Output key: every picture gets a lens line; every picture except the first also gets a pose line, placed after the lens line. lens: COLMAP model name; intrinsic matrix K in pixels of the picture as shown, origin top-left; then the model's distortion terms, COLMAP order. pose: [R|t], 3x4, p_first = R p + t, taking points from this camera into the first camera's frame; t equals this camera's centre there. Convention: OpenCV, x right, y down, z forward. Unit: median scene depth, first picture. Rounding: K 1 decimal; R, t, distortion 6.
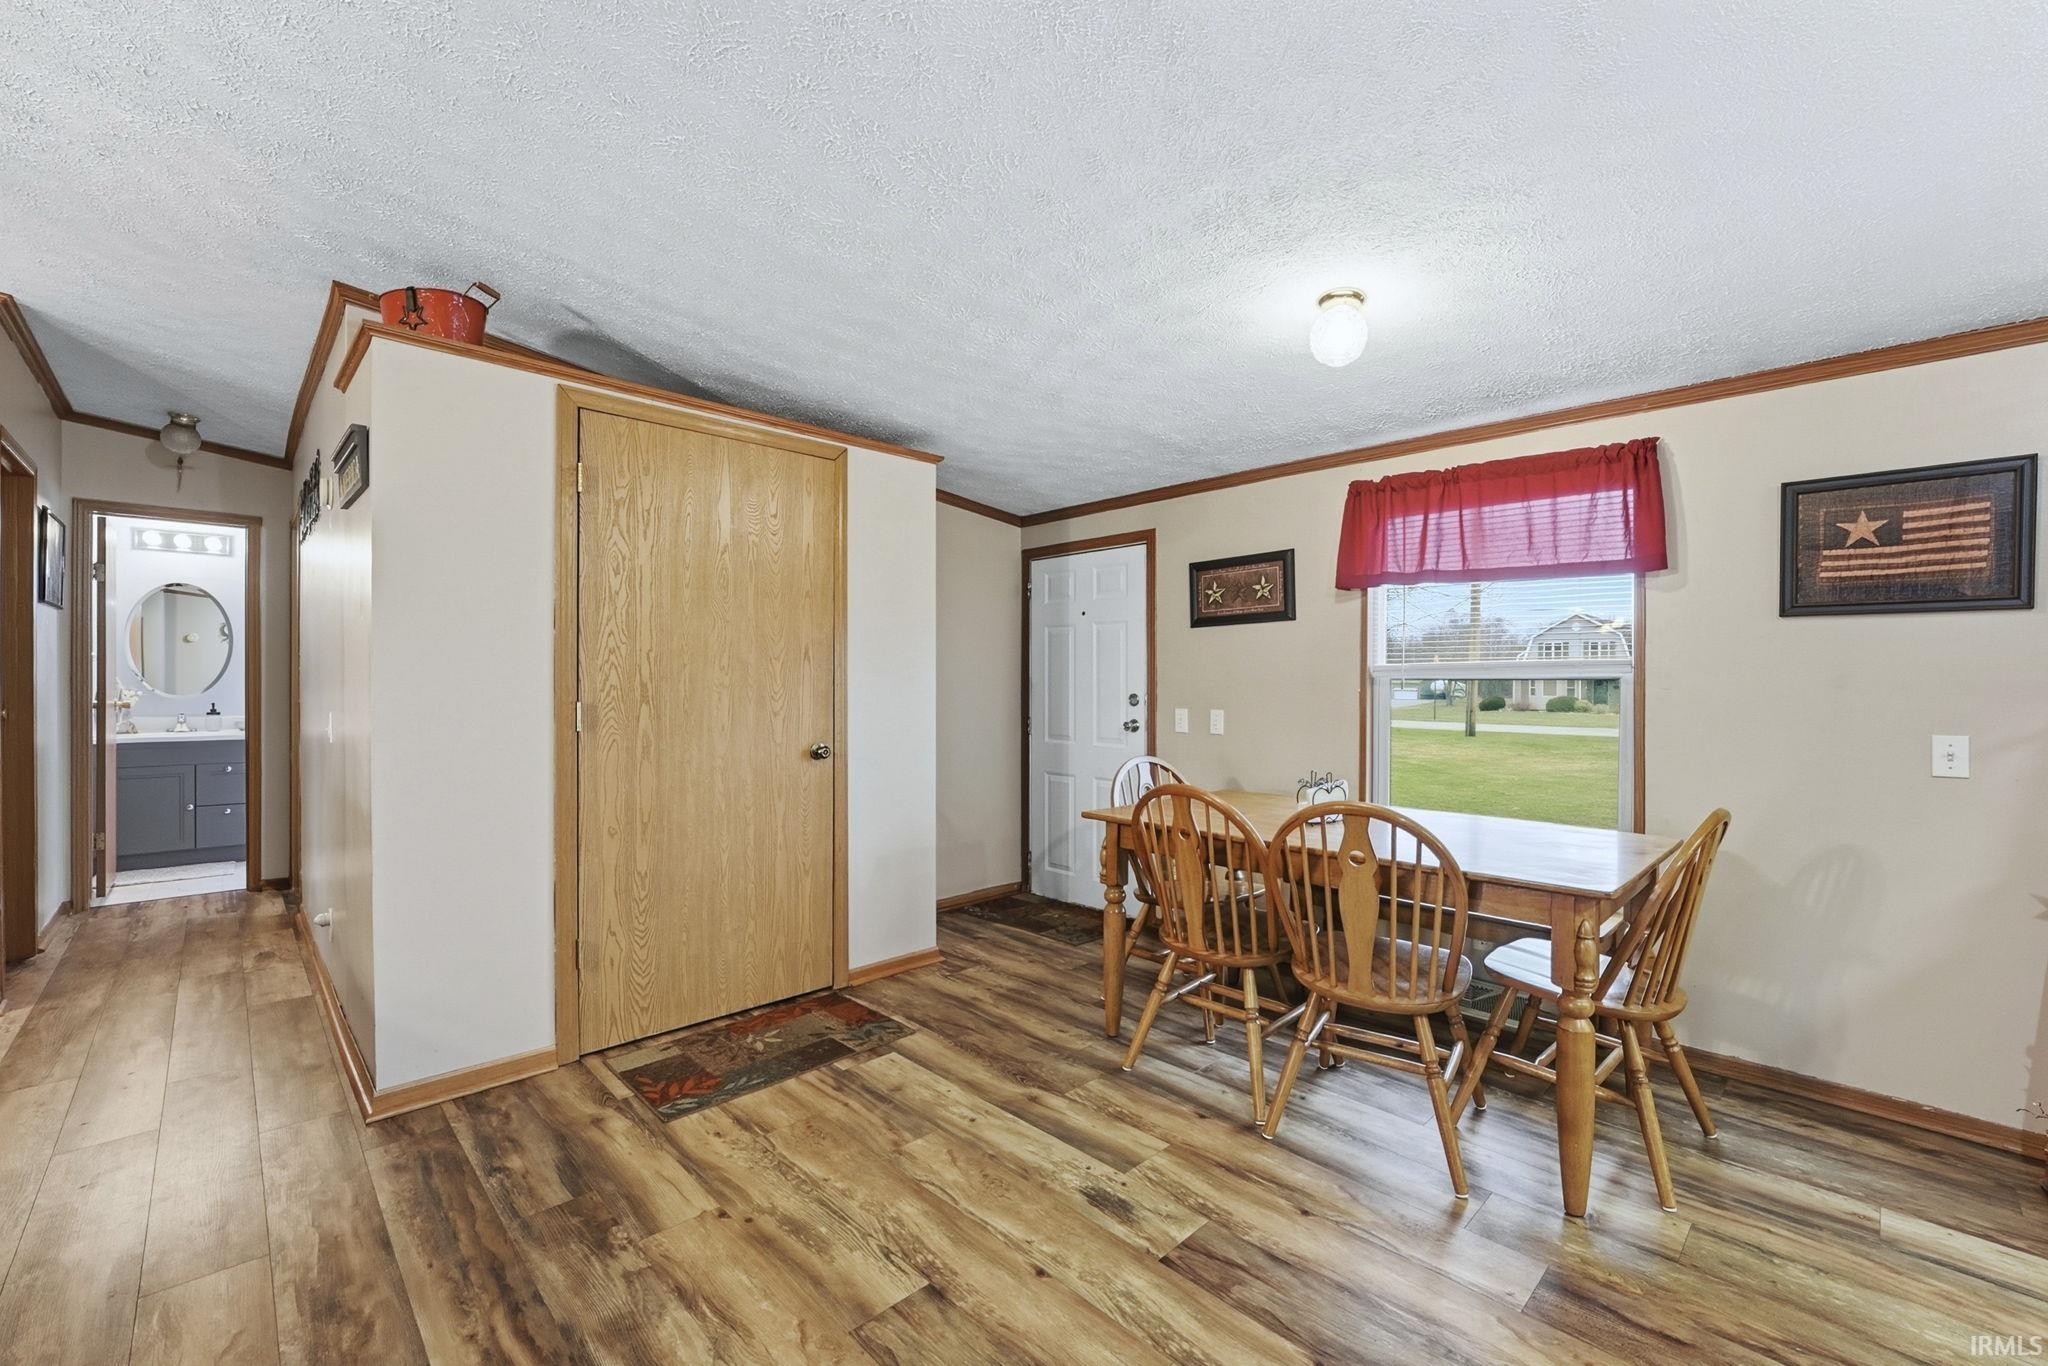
lens RADIAL K [[854.9, 0, 1024.0], [0, 854.9, 683.0], [0, 0, 1]] dist [0.002270, -0.000137]
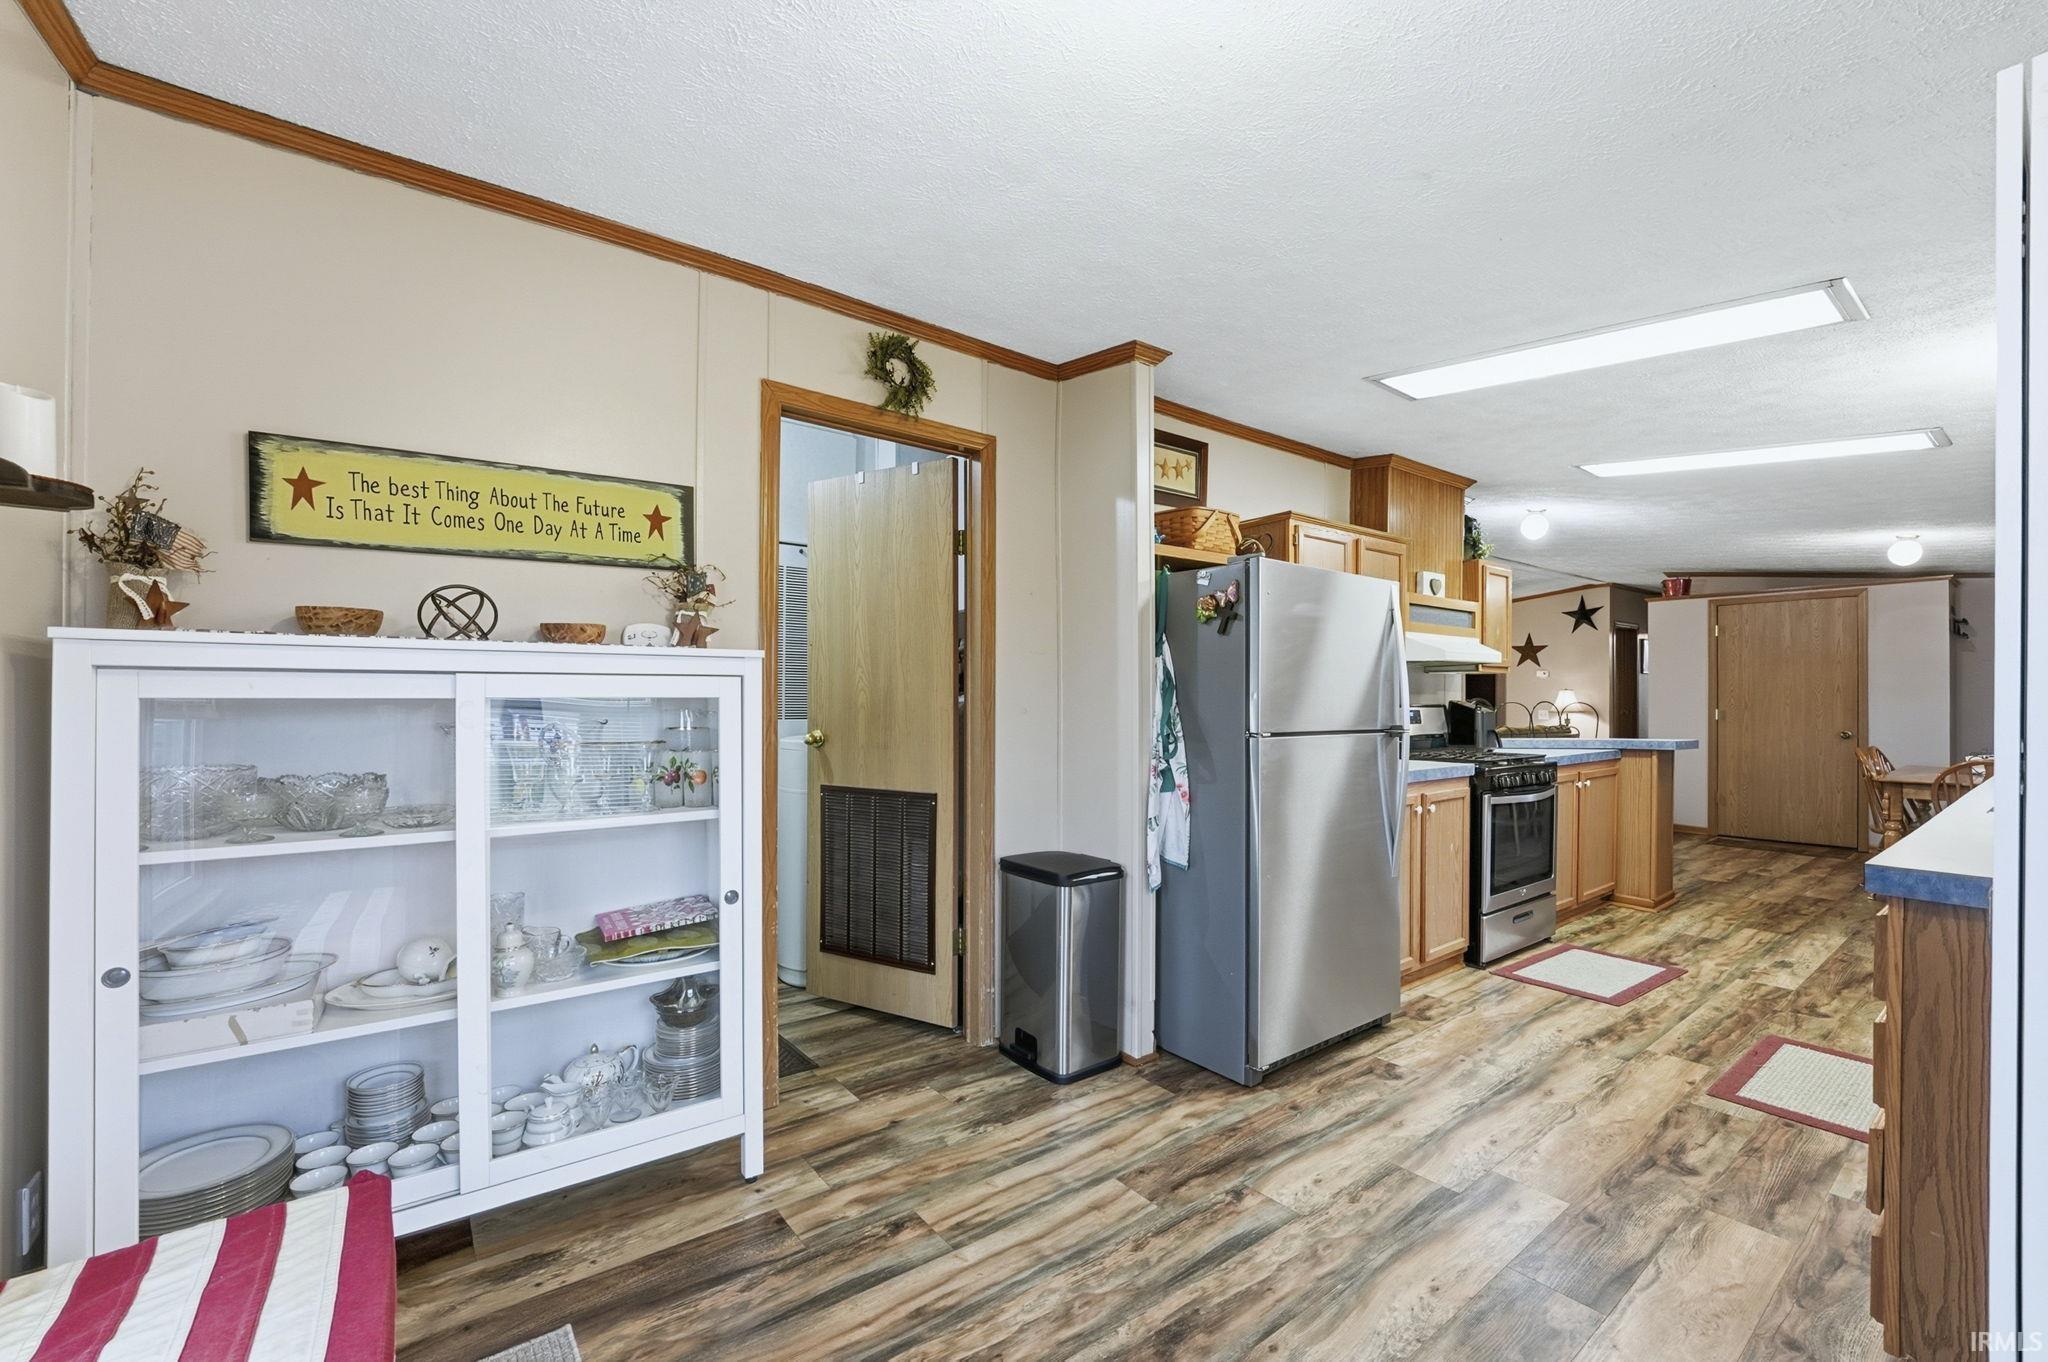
lens RADIAL K [[824.1, 0, 1042.1], [0, 824.1, 694.9], [0, 0, 1]] dist [-0.017142, 0.000303]
pose [[-0.117308, -0.009499, -0.993050, 1.995172], [-0.002387, 0.999954, -0.009283, 0.003622], [0.993093, 0.001281, -0.117325, -0.741499]]
